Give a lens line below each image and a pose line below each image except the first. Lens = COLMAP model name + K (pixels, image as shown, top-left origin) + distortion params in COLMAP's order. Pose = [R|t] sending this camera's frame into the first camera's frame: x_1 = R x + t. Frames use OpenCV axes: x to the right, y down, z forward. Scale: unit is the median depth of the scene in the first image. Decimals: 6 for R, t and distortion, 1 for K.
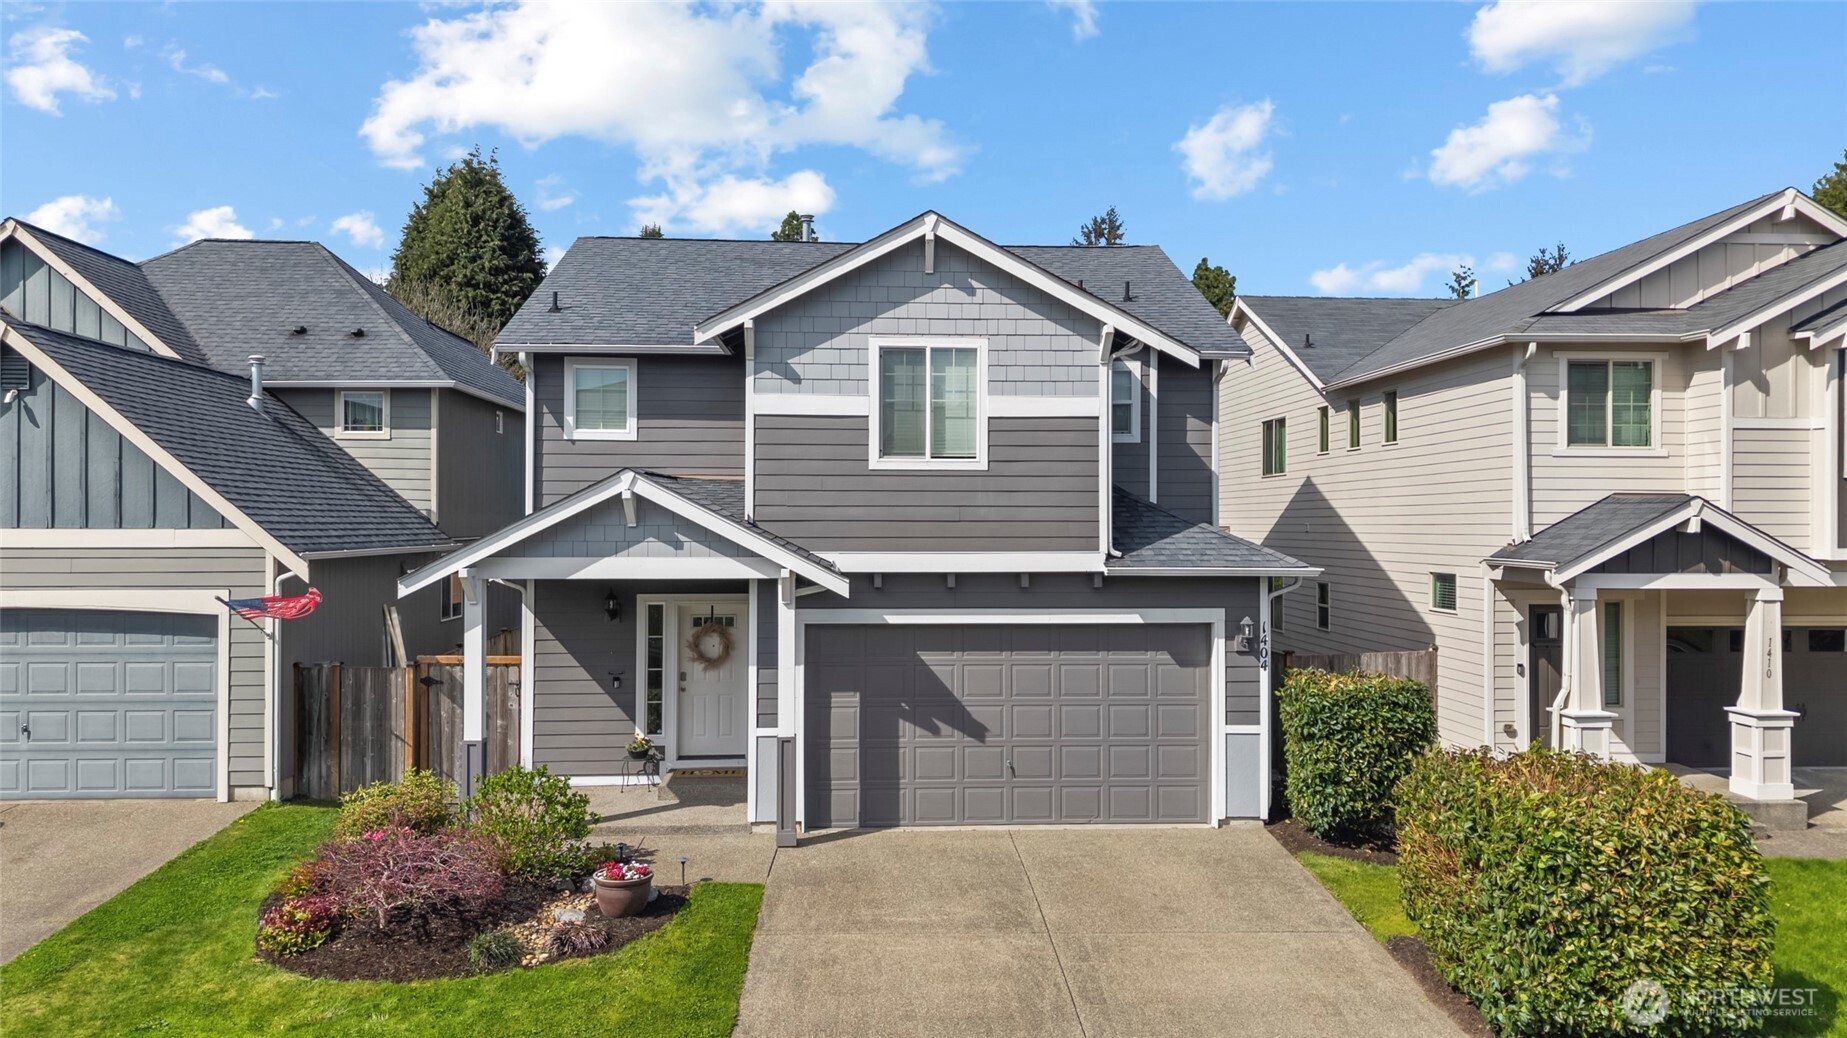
lens RADIAL K [[1245.1, 0, 923.5], [0, 1245.1, 519.0], [0, 0, 1]] dist [0.051432, -0.068753]
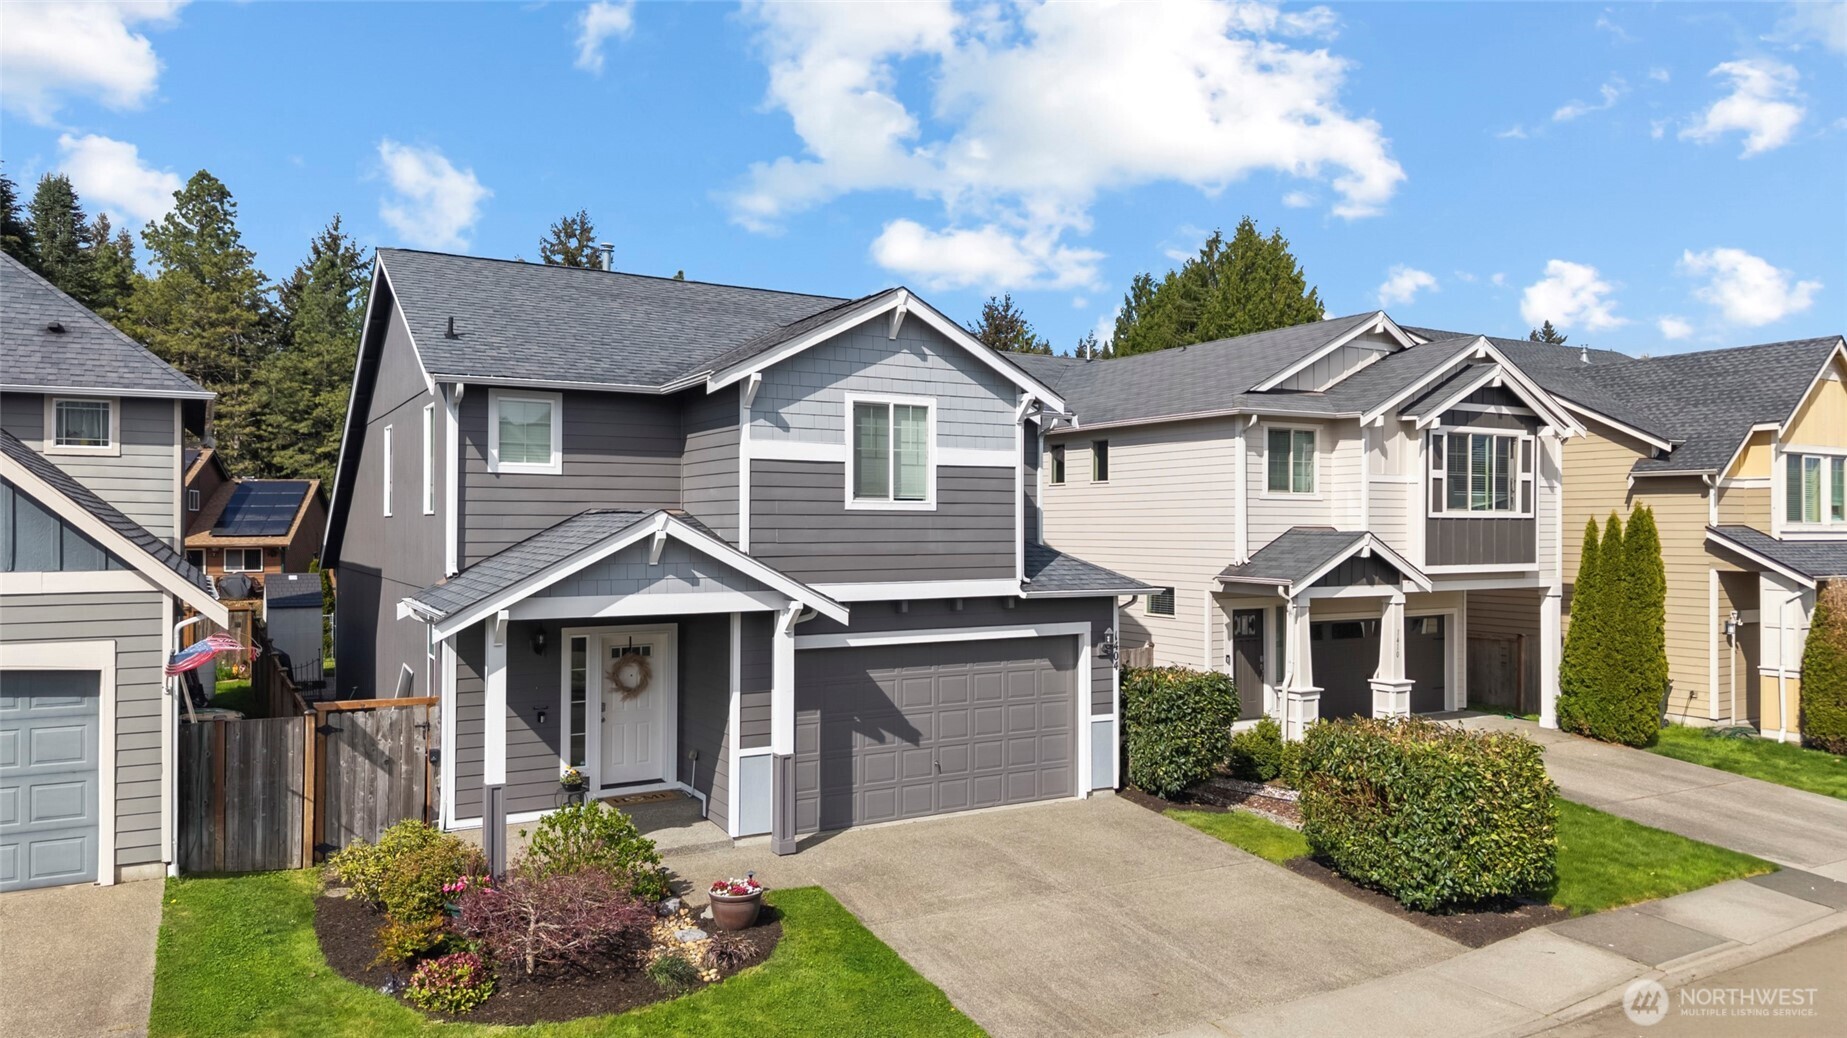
lens RADIAL K [[1245.1, 0, 923.5], [0, 1245.1, 519.0], [0, 0, 1]] dist [0.051432, -0.068753]
pose [[0.890789, 0.002244, 0.454412, -0.471771], [-0.001710, 0.999997, -0.001587, -0.028845], [-0.454414, 0.000637, 0.890790, -0.030848]]
